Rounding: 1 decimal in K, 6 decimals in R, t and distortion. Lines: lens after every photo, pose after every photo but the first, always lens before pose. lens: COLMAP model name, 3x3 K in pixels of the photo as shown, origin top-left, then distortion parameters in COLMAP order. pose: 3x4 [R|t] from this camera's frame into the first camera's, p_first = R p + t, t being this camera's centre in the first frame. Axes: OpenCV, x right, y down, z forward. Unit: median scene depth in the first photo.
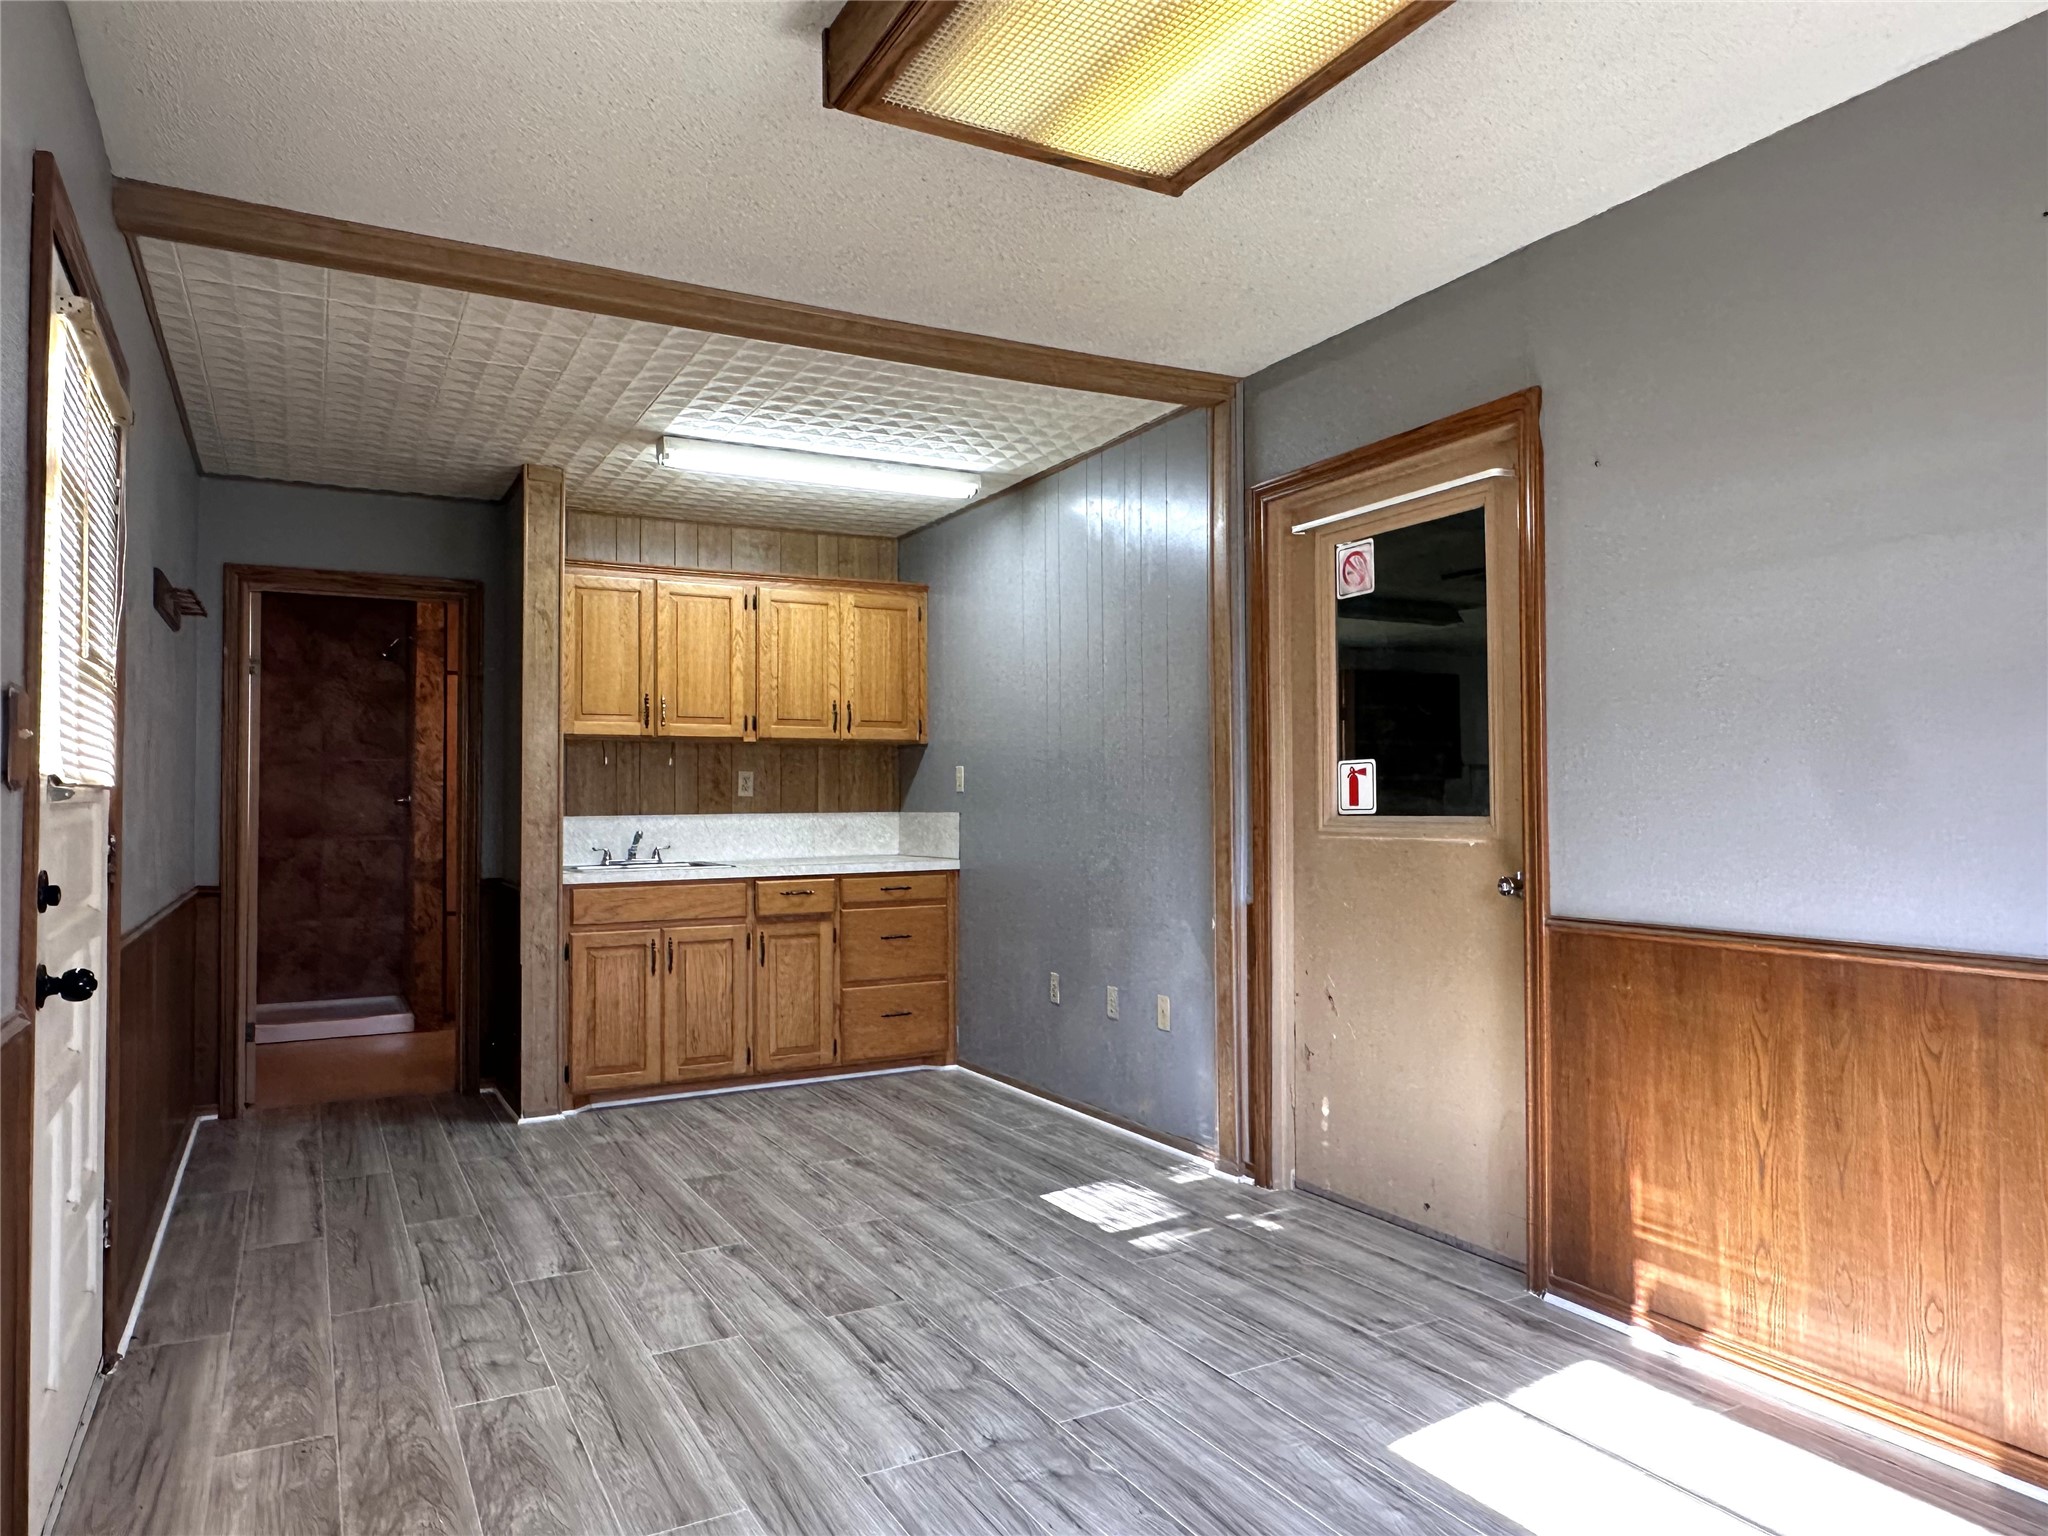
lens RADIAL K [[1314.0, 0, 1024.0], [0, 1314.0, 768.0], [0, 0, 1]] dist [-0.005245, -0.000168]
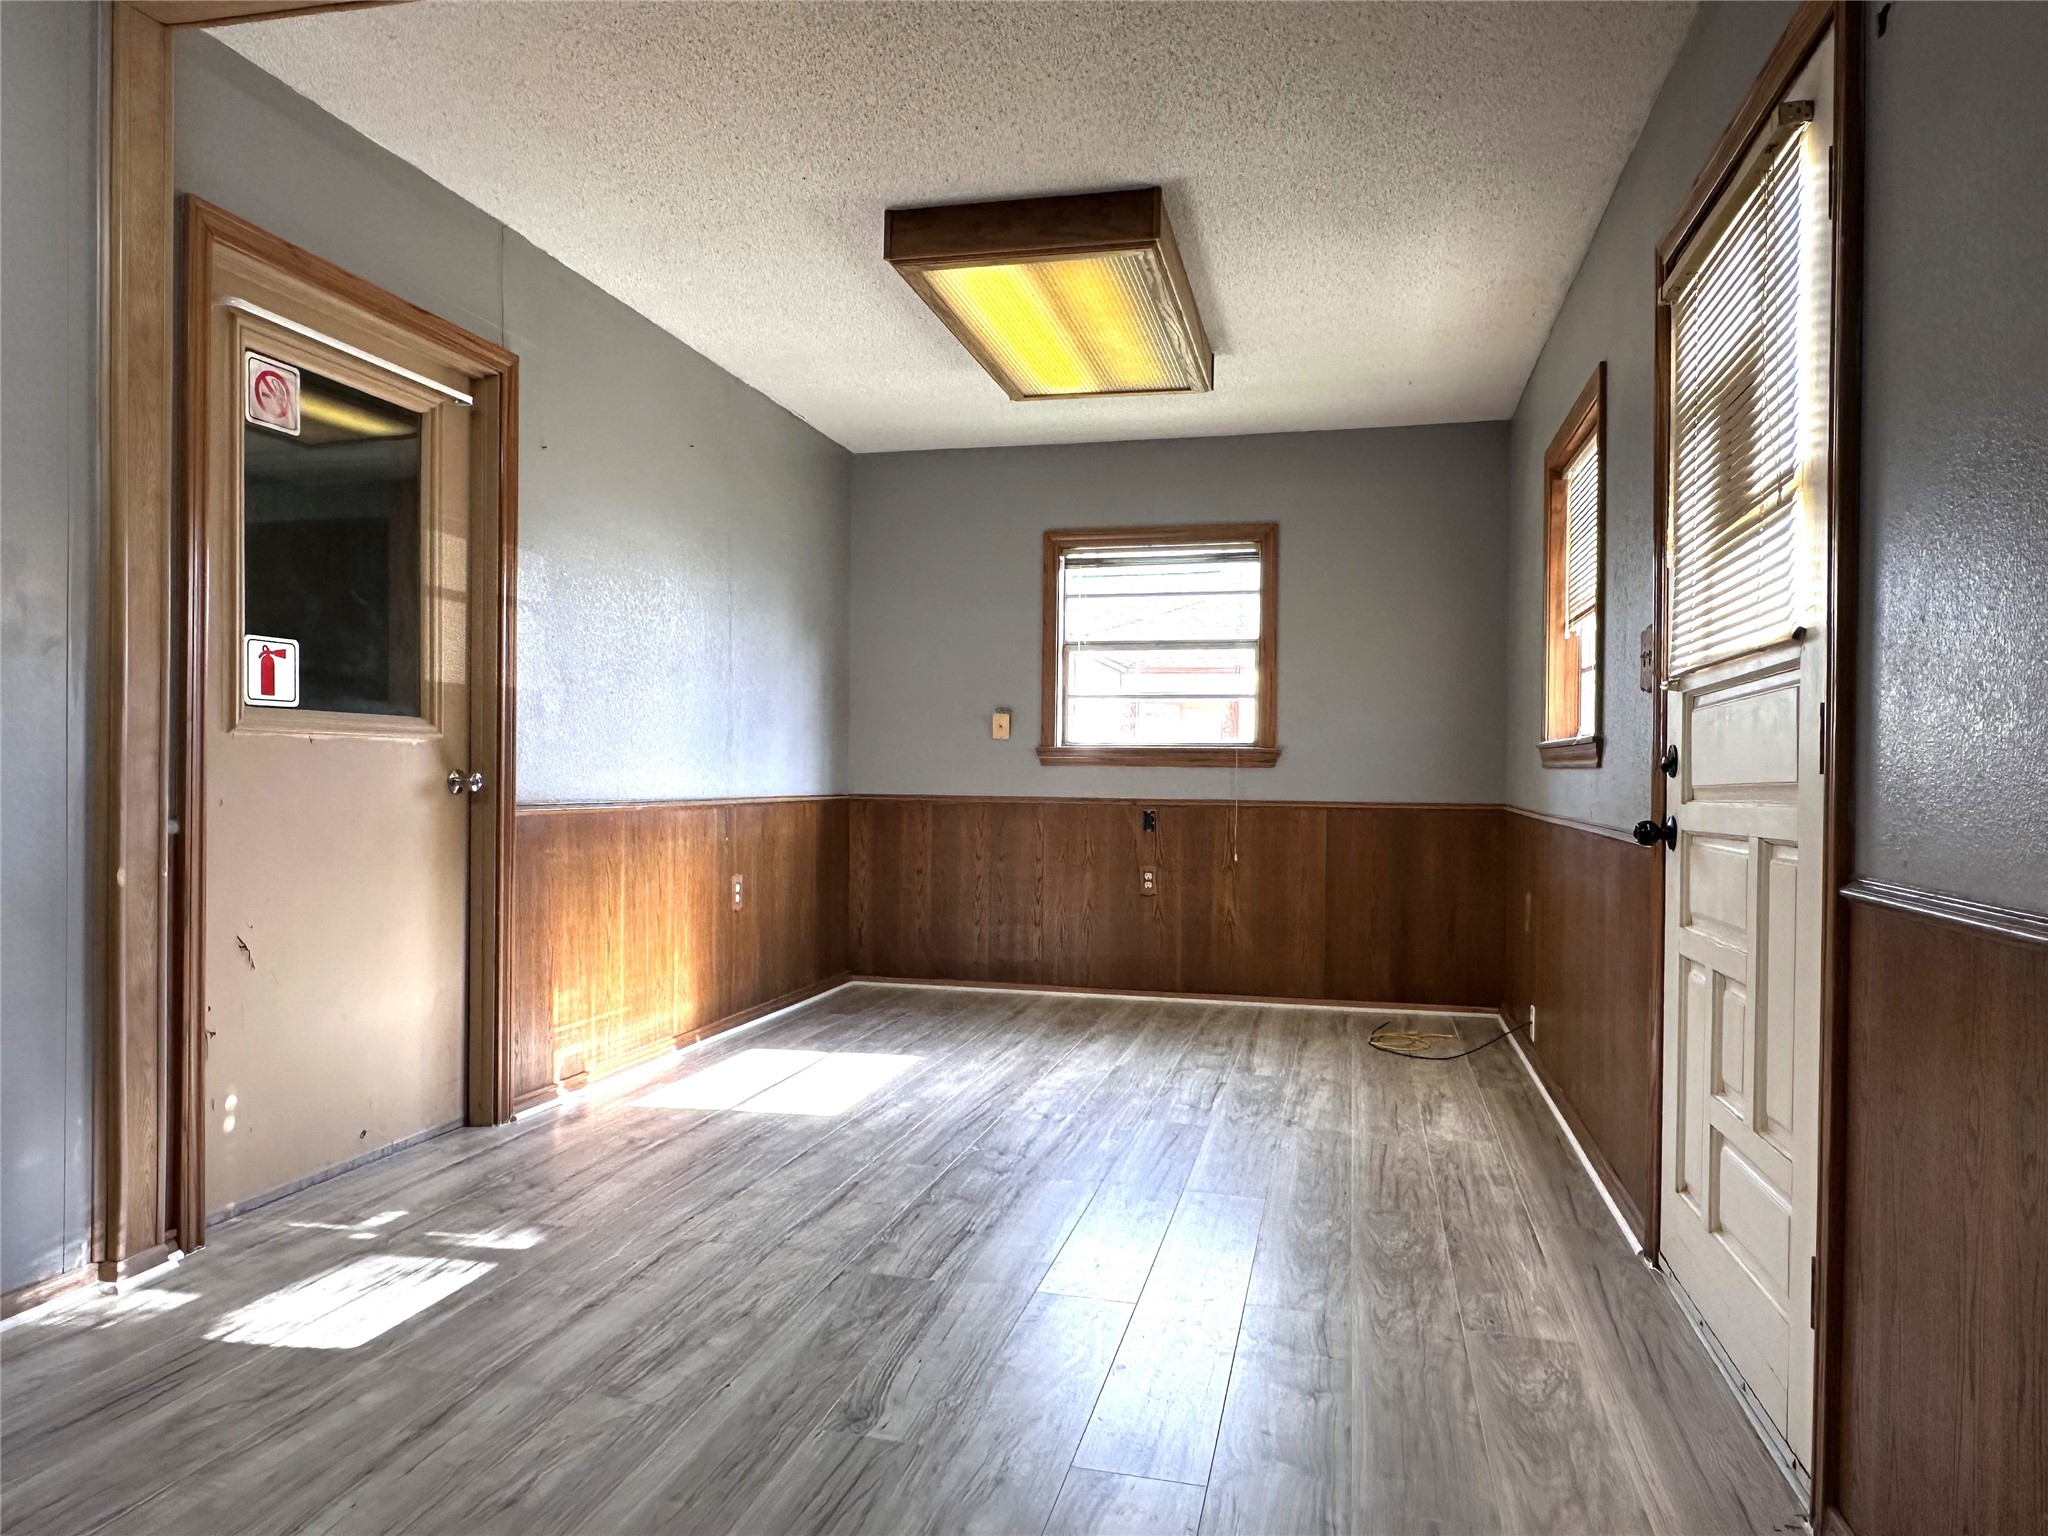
lens RADIAL K [[1325.1, 0, 1024.0], [0, 1325.1, 768.0], [0, 0, 1]] dist [-0.000300, 0.000750]
pose [[-0.733493, -0.002148, 0.679694, -0.752414], [-0.027438, 0.999273, -0.026452, 0.098269], [-0.679143, -0.038052, -0.733019, 1.545926]]
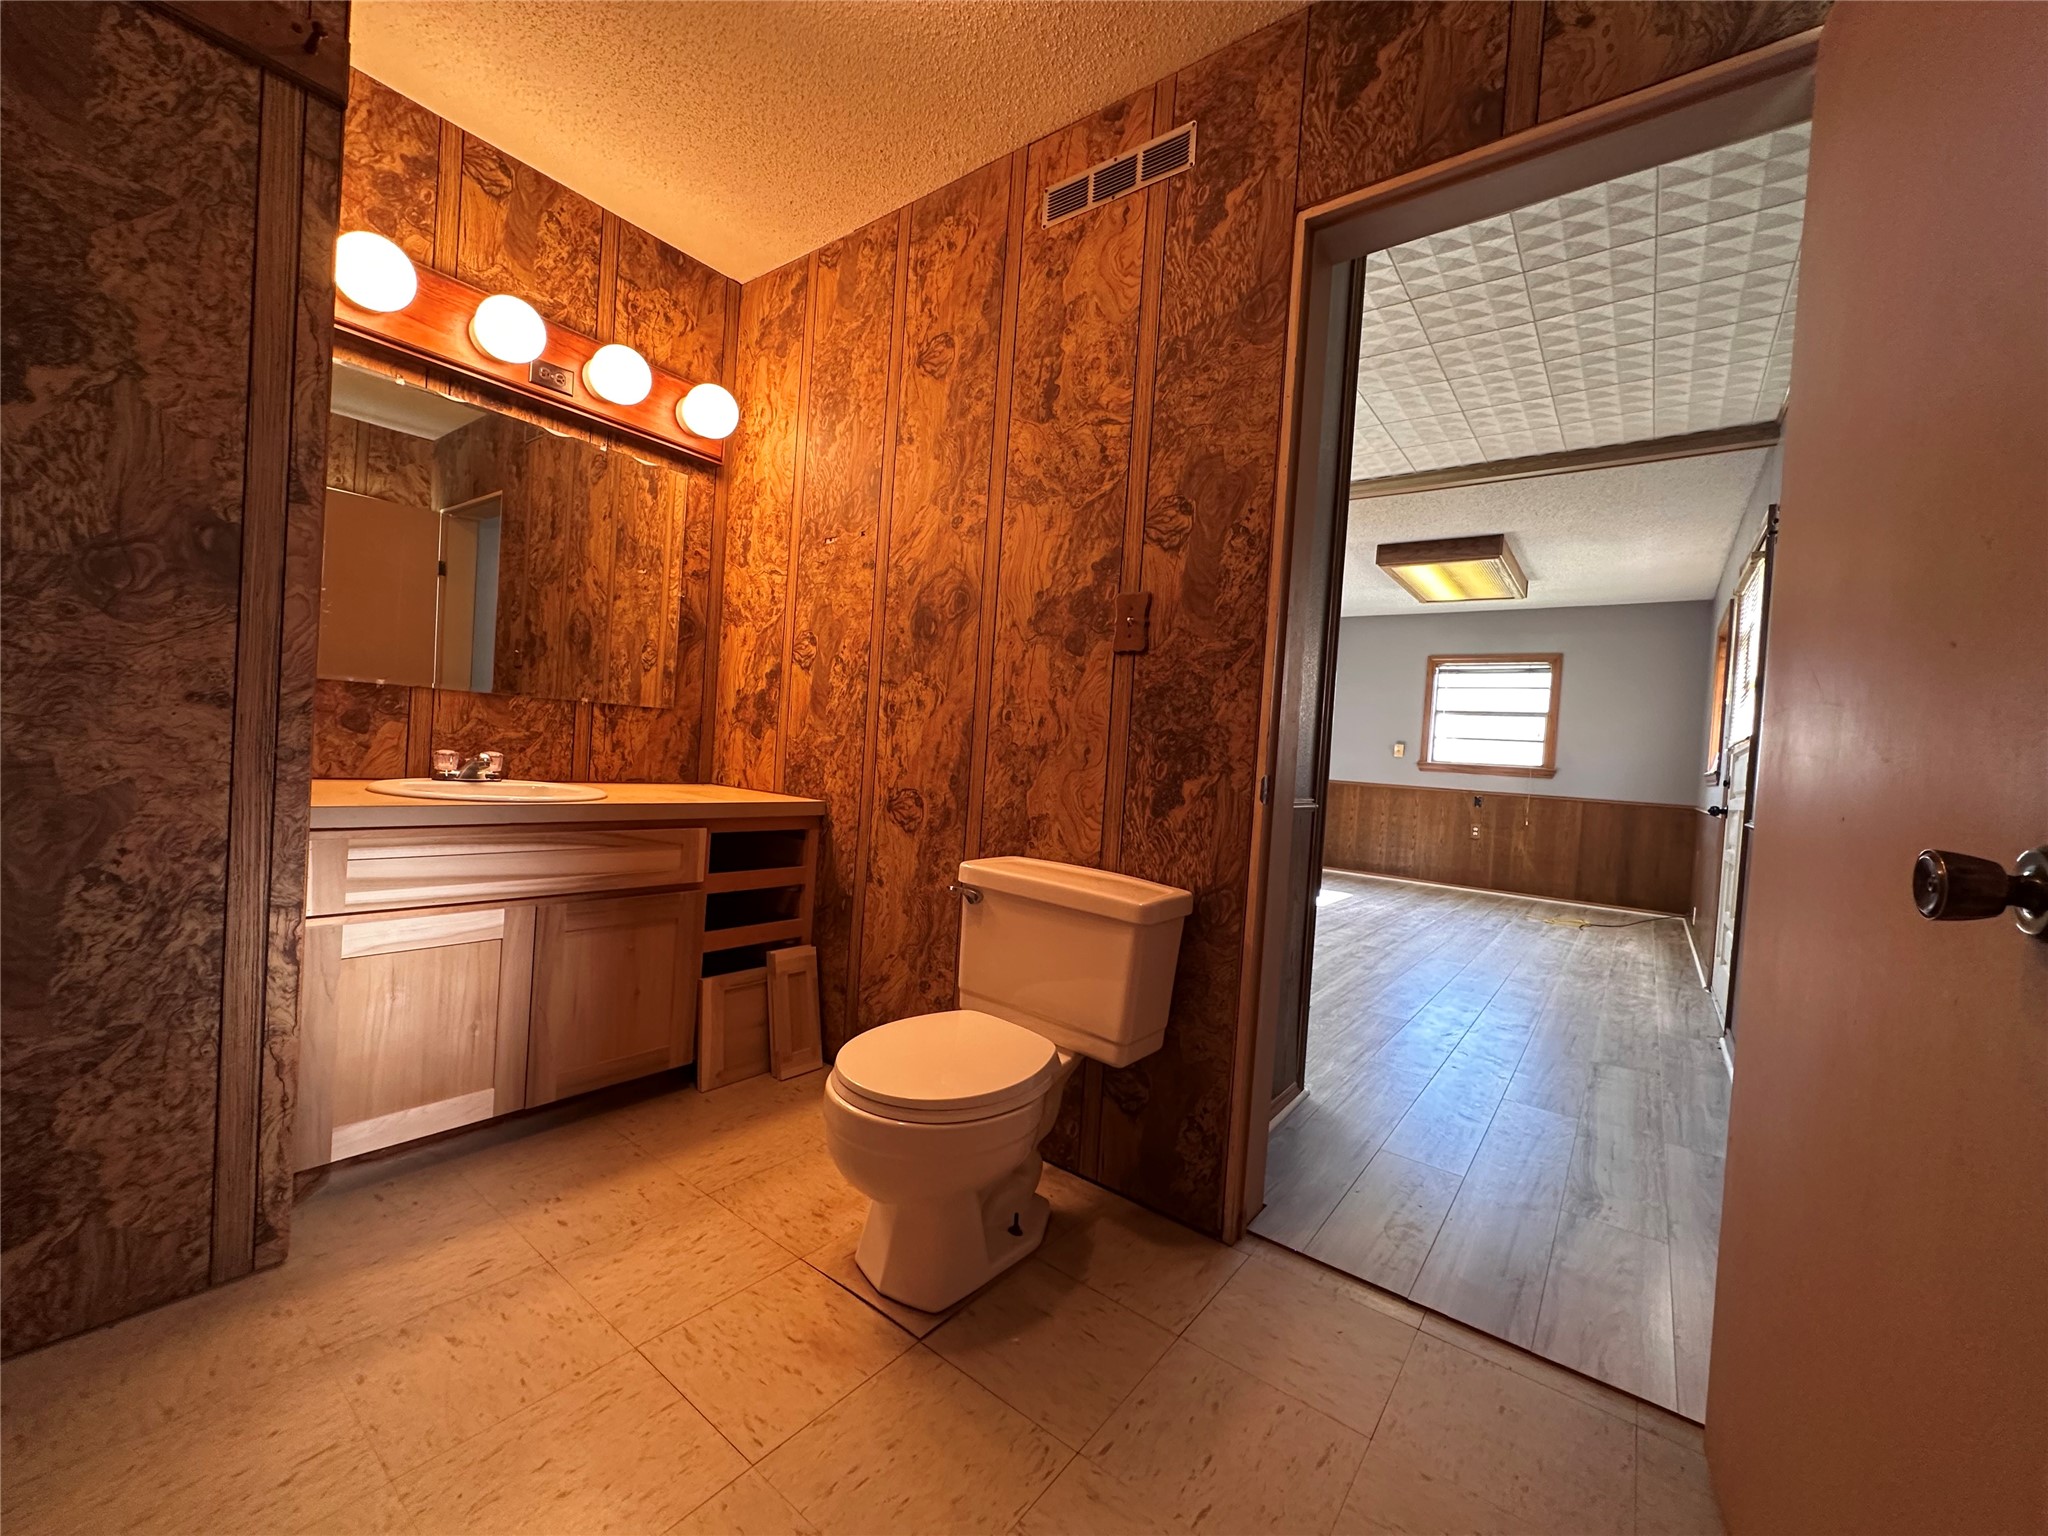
lens RADIAL K [[817.0, 0, 1024.0], [0, 817.0, 768.0], [0, 0, 1]] dist [-0.002526, 0.000866]
pose [[-0.401803, -0.038396, 0.914921, -1.206626], [-0.092585, 0.995704, 0.001126, 0.140428], [-0.911034, -0.084255, -0.403632, 2.164809]]
